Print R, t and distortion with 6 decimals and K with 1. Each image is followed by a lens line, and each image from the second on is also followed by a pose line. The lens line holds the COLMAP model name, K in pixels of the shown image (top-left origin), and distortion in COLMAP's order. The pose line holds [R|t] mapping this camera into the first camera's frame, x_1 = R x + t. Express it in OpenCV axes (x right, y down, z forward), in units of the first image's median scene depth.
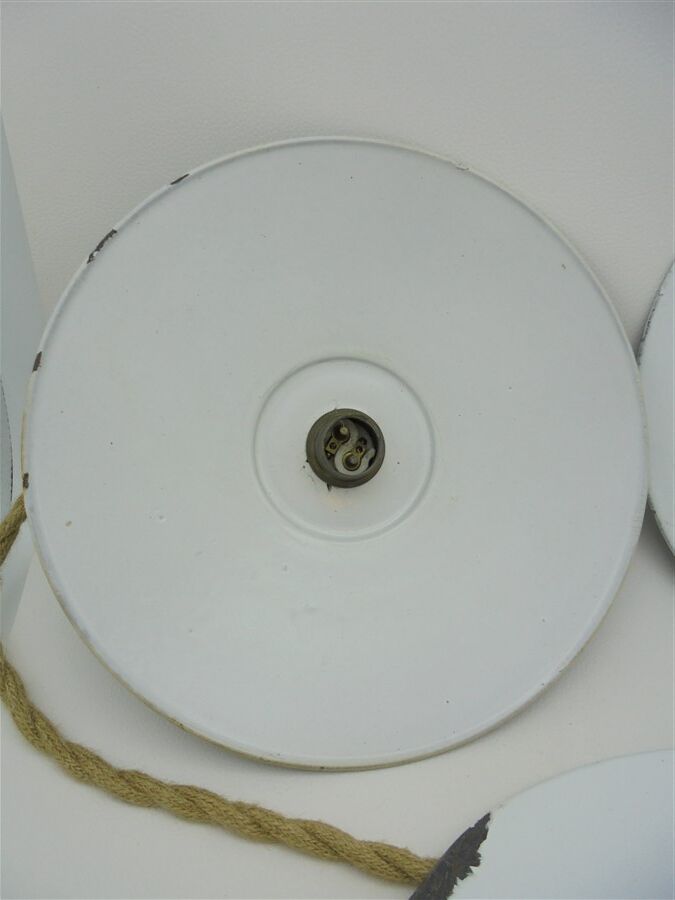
lens RADIAL K [[682.2, 0, 320.1], [0, 682.2, 438.7], [0, 0, 1]] dist [-0.087976, 0.054200]
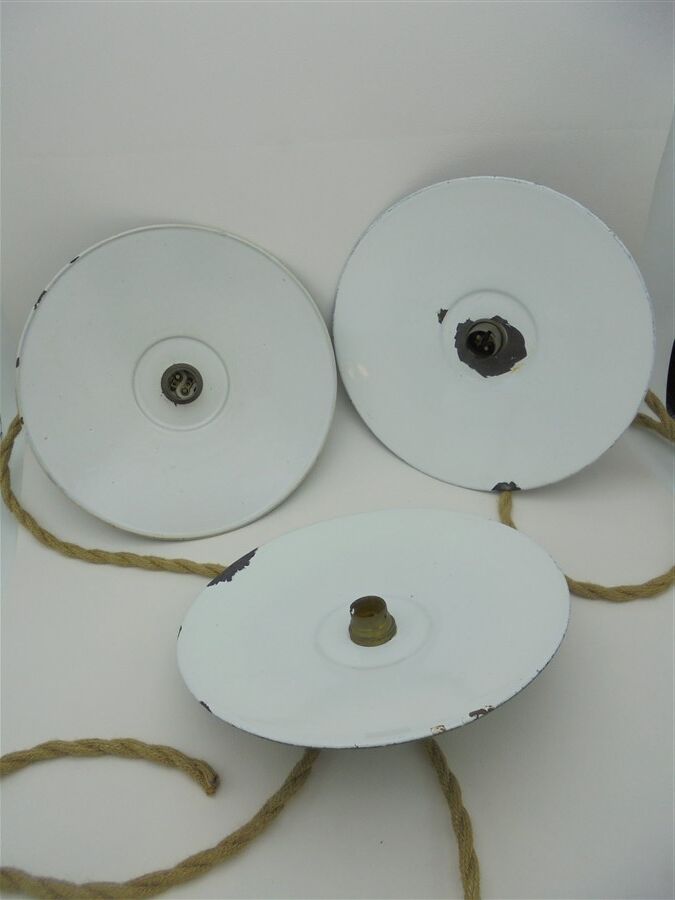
lens RADIAL K [[682.2, 0, 330.6], [0, 682.2, 441.4], [0, 0, 1]] dist [-0.087976, 0.054200]
pose [[0.992080, -0.099772, 0.076307, 0.329487], [0.083159, 0.977013, 0.196293, -0.191451], [-0.094137, -0.188392, 0.977572, -1.081550]]
